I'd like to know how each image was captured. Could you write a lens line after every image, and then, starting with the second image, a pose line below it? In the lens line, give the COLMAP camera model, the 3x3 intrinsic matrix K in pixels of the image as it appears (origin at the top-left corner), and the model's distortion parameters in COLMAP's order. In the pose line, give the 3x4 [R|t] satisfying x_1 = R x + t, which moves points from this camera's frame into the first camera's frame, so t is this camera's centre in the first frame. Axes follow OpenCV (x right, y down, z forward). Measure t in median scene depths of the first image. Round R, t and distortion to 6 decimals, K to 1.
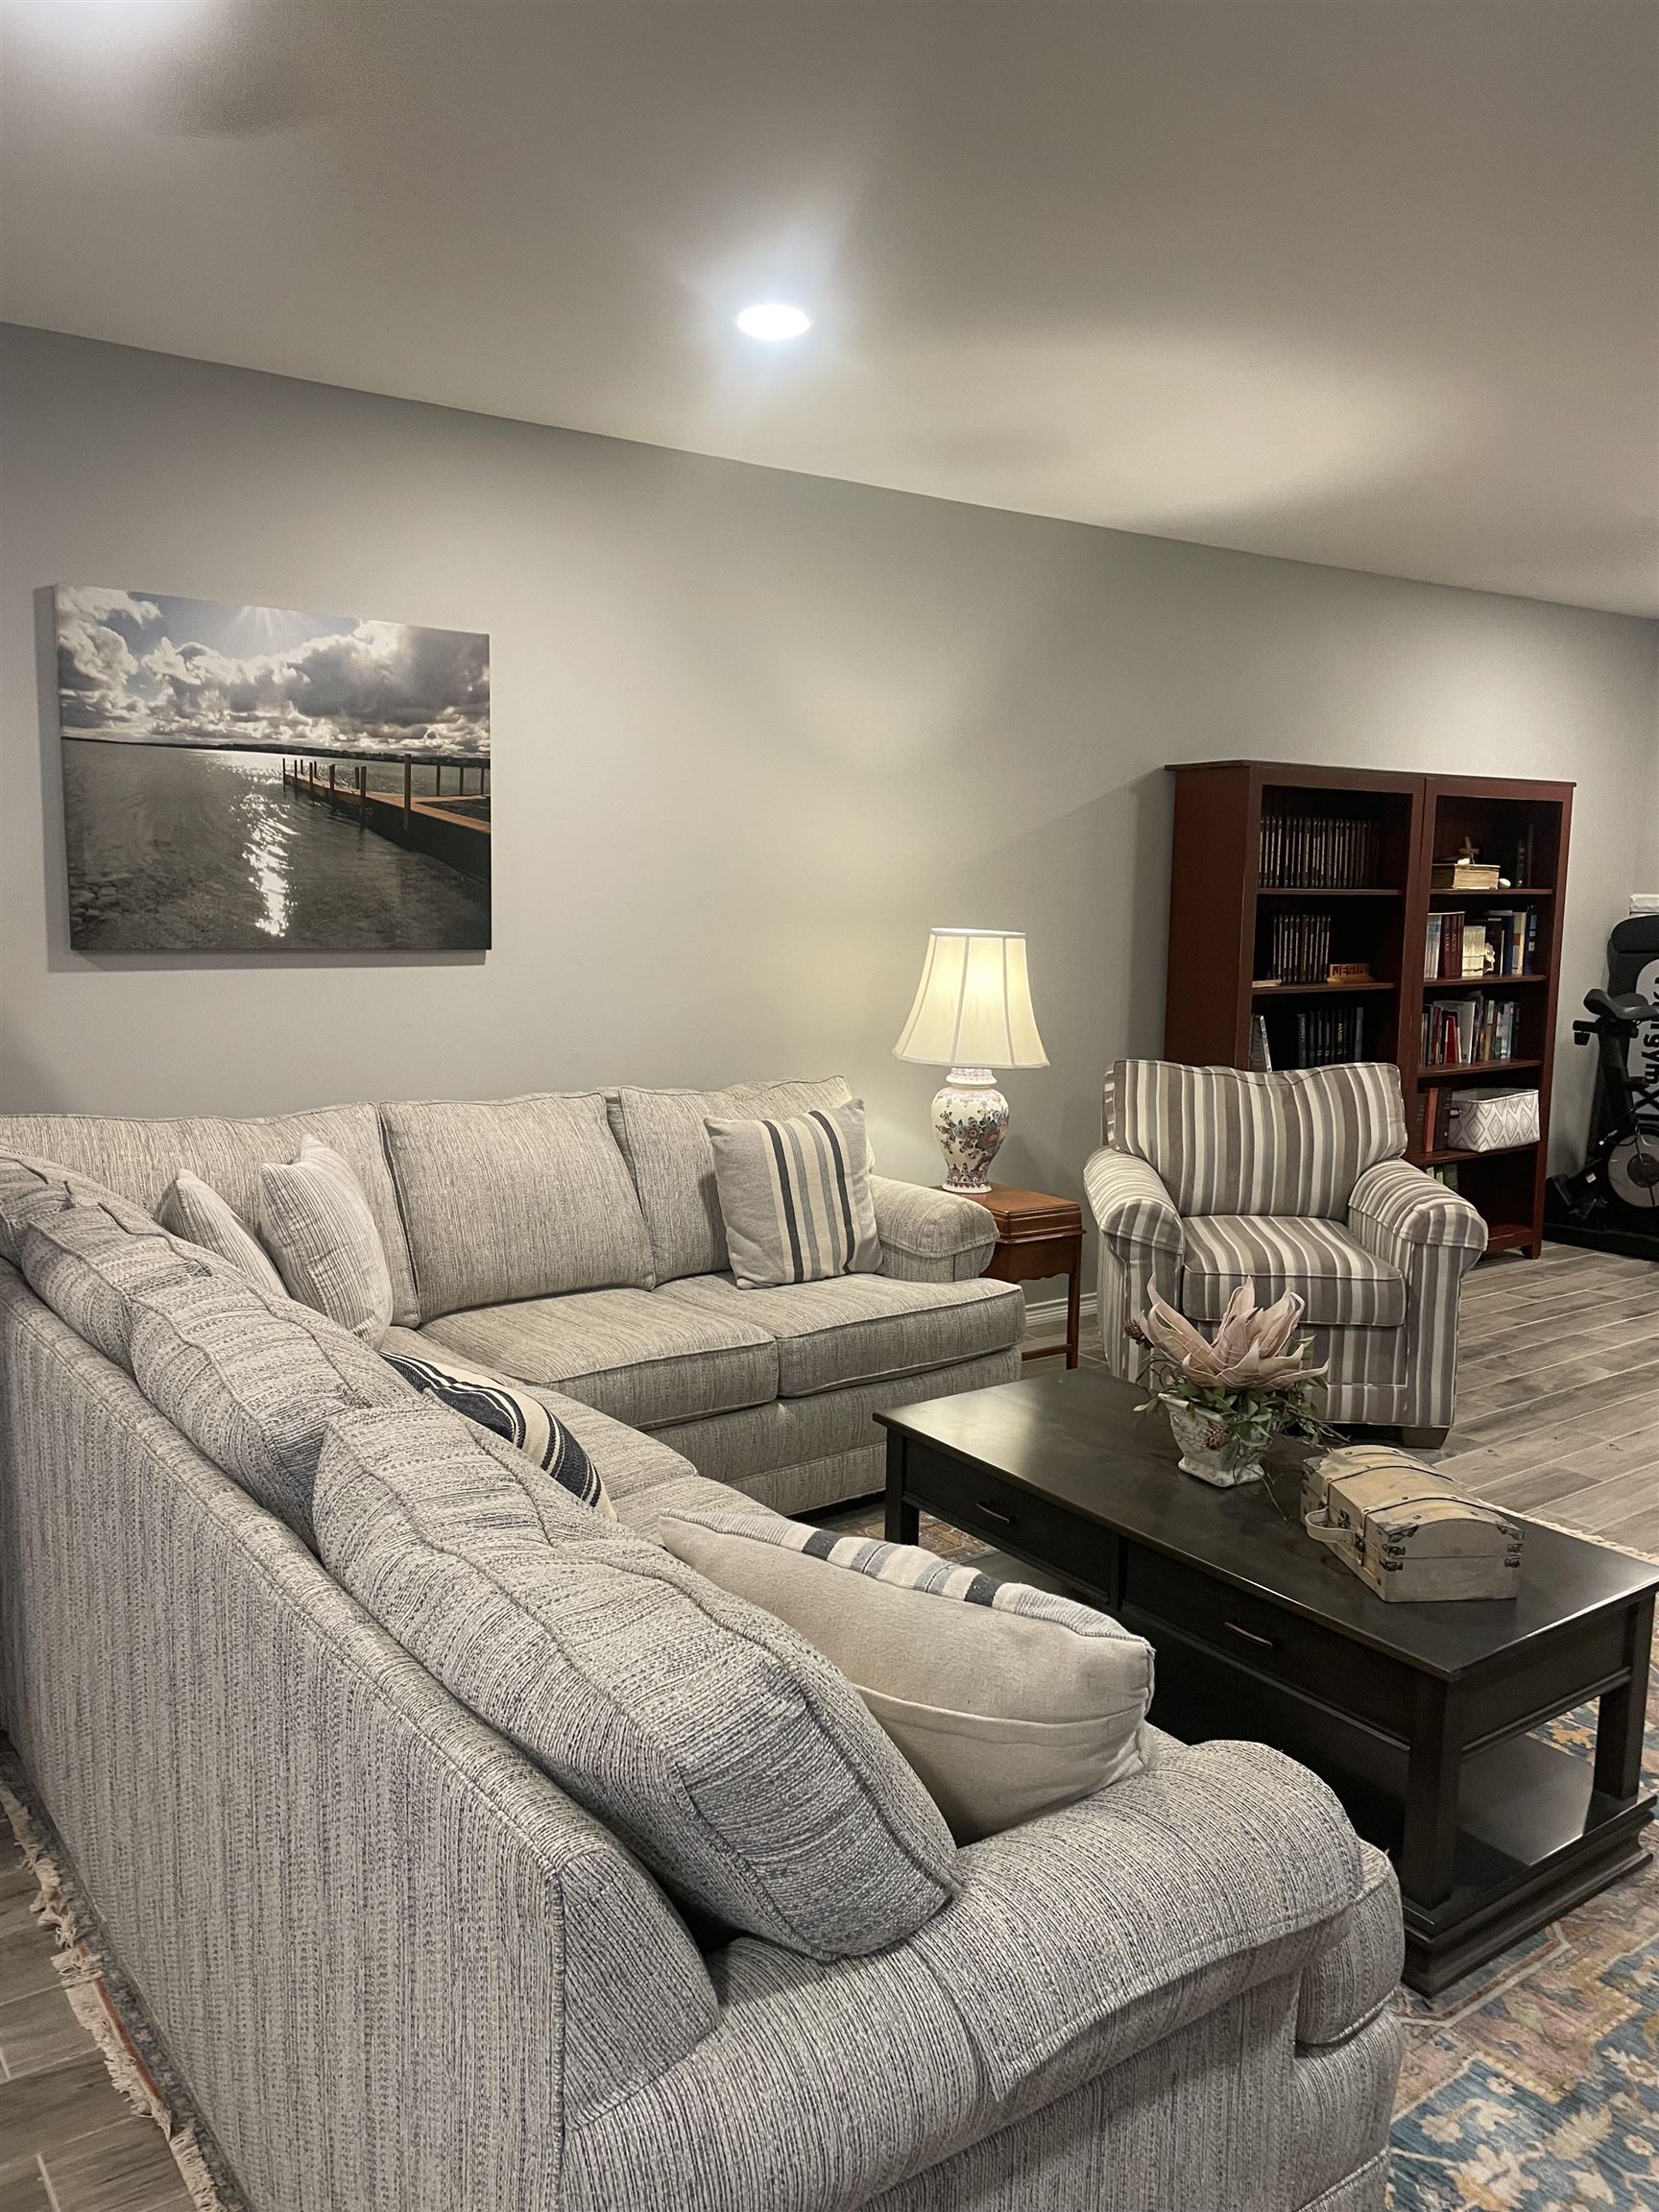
lens RADIAL K [[1652.7, 0, 829.5], [0, 1652.7, 1106.0], [0, 0, 1]] dist [0.078505, -0.107067]
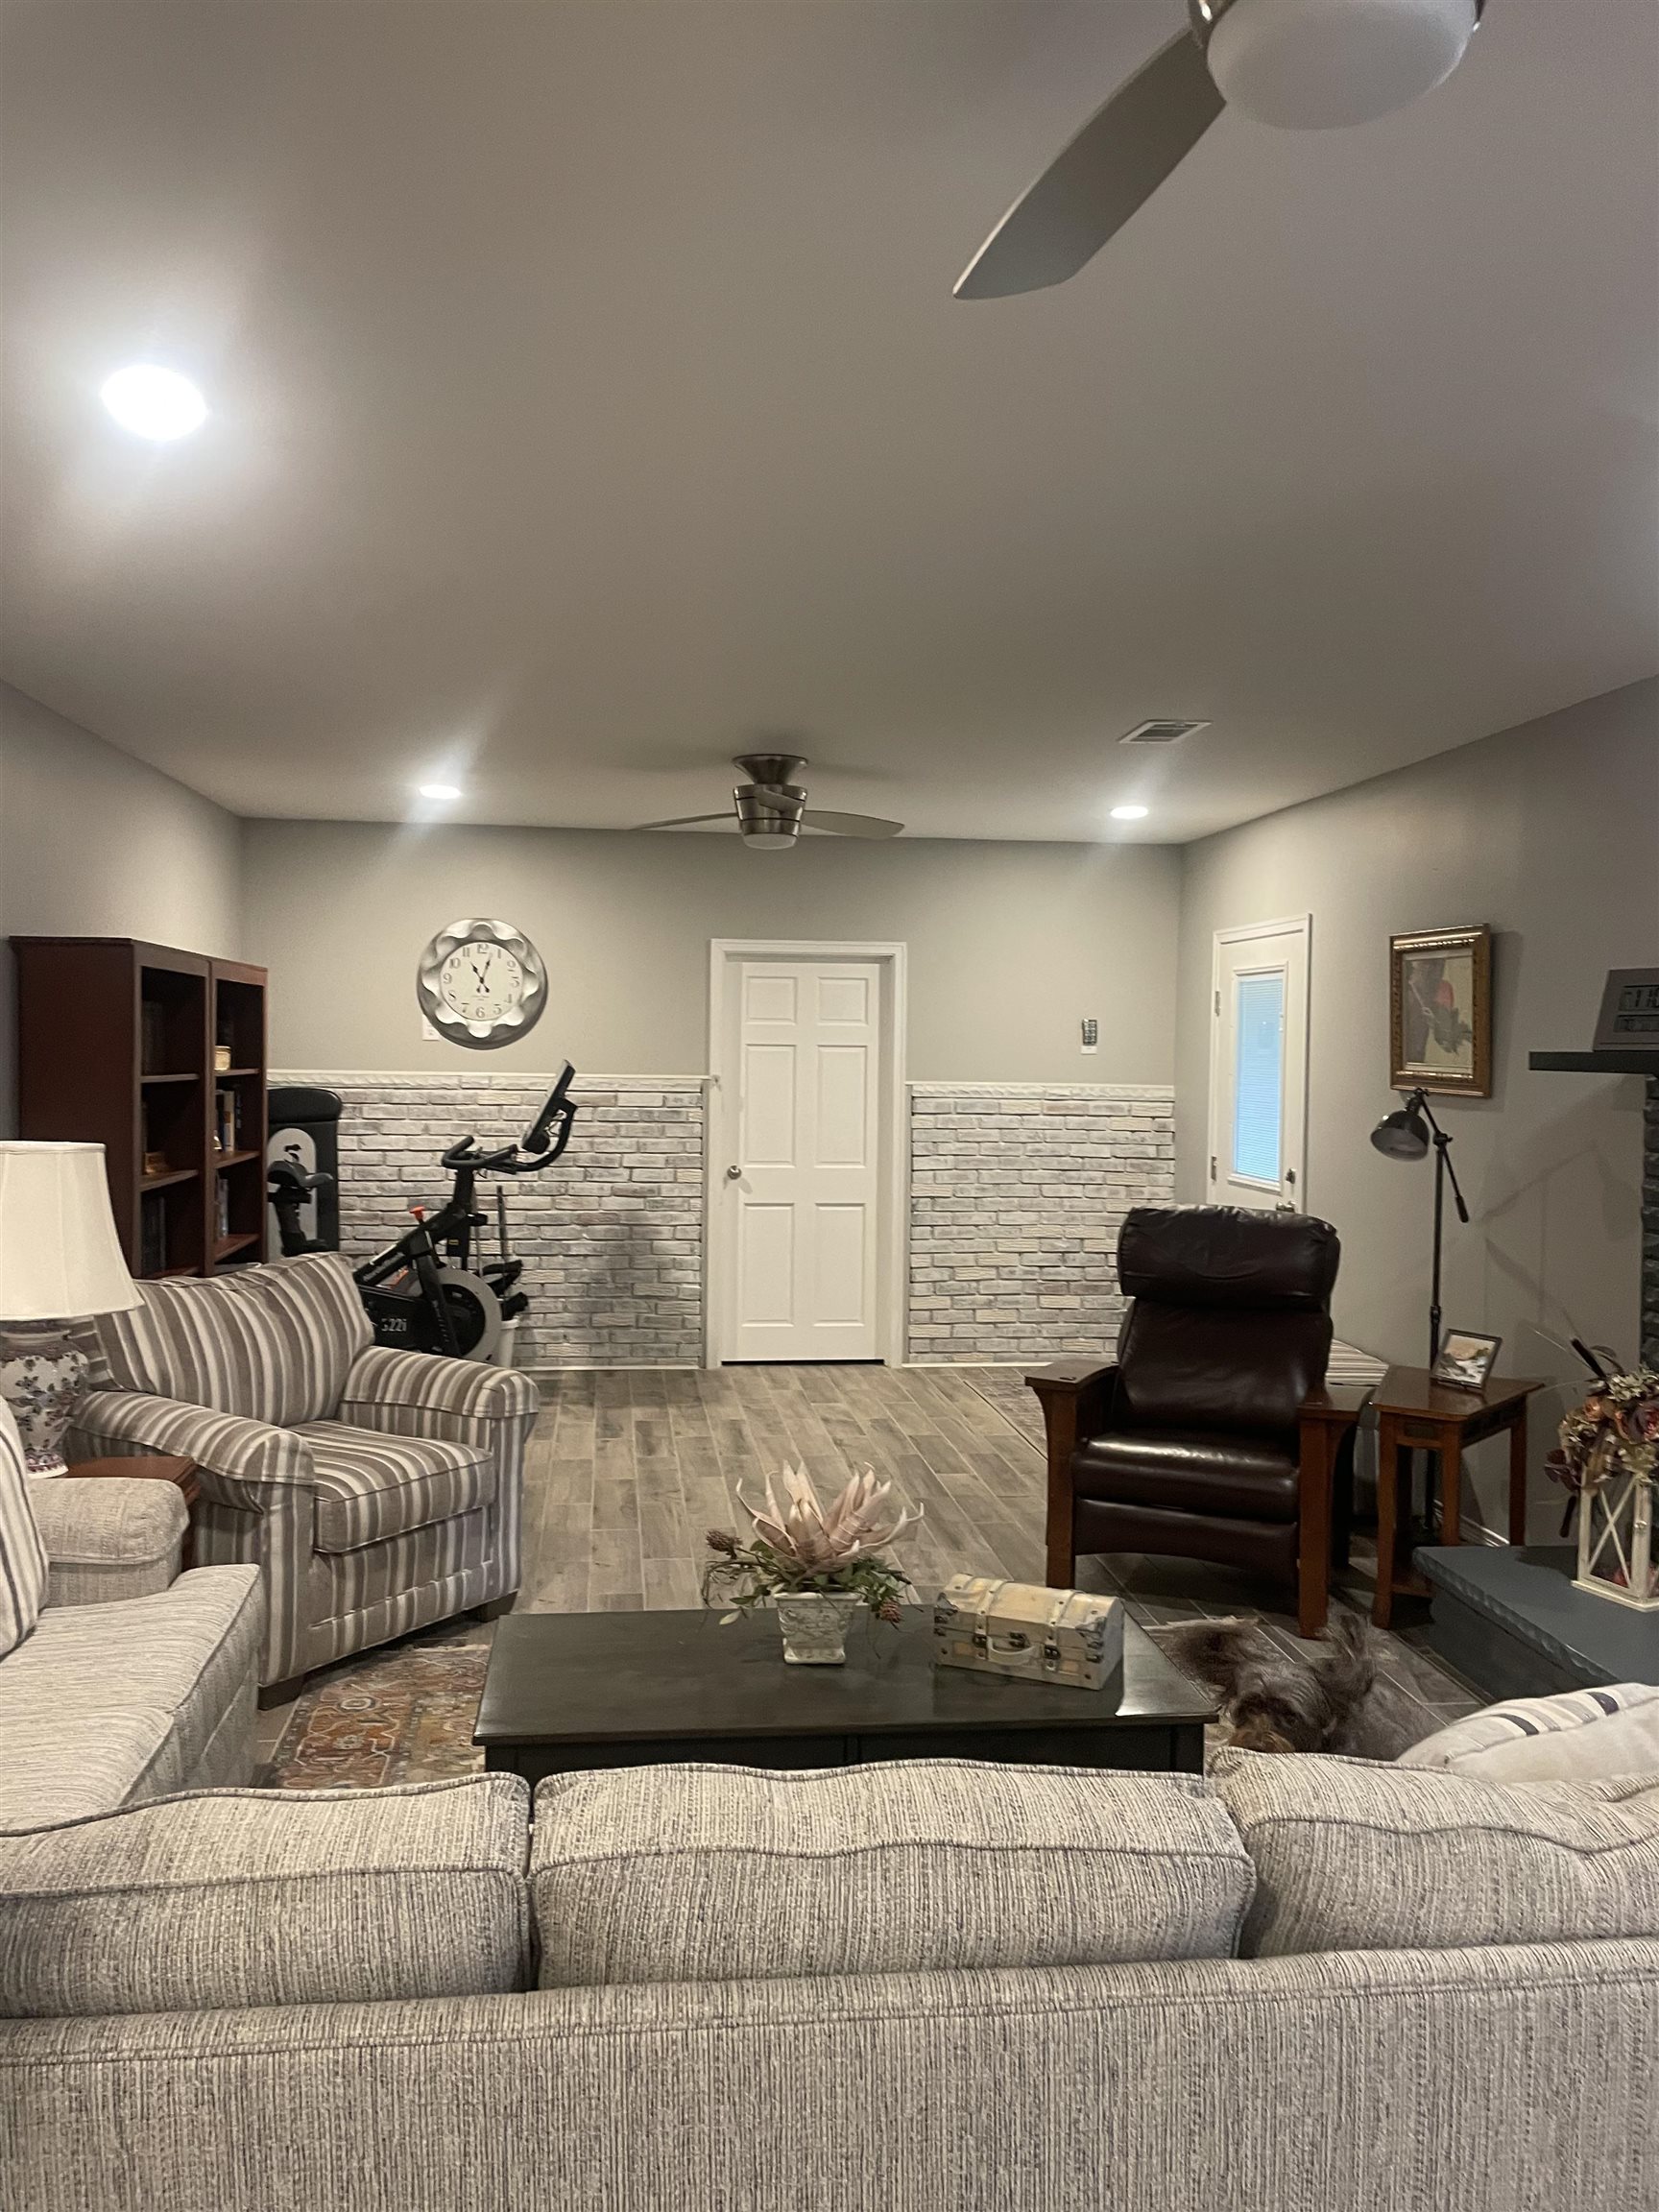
lens RADIAL K [[1652.7, 0, 829.5], [0, 1652.7, 1106.0], [0, 0, 1]] dist [0.078505, -0.107067]
pose [[0.484847, -0.037925, 0.873777, -0.470203], [0.113266, 0.993369, -0.019734, -0.071231], [-0.867234, 0.108537, 0.485927, 0.314218]]
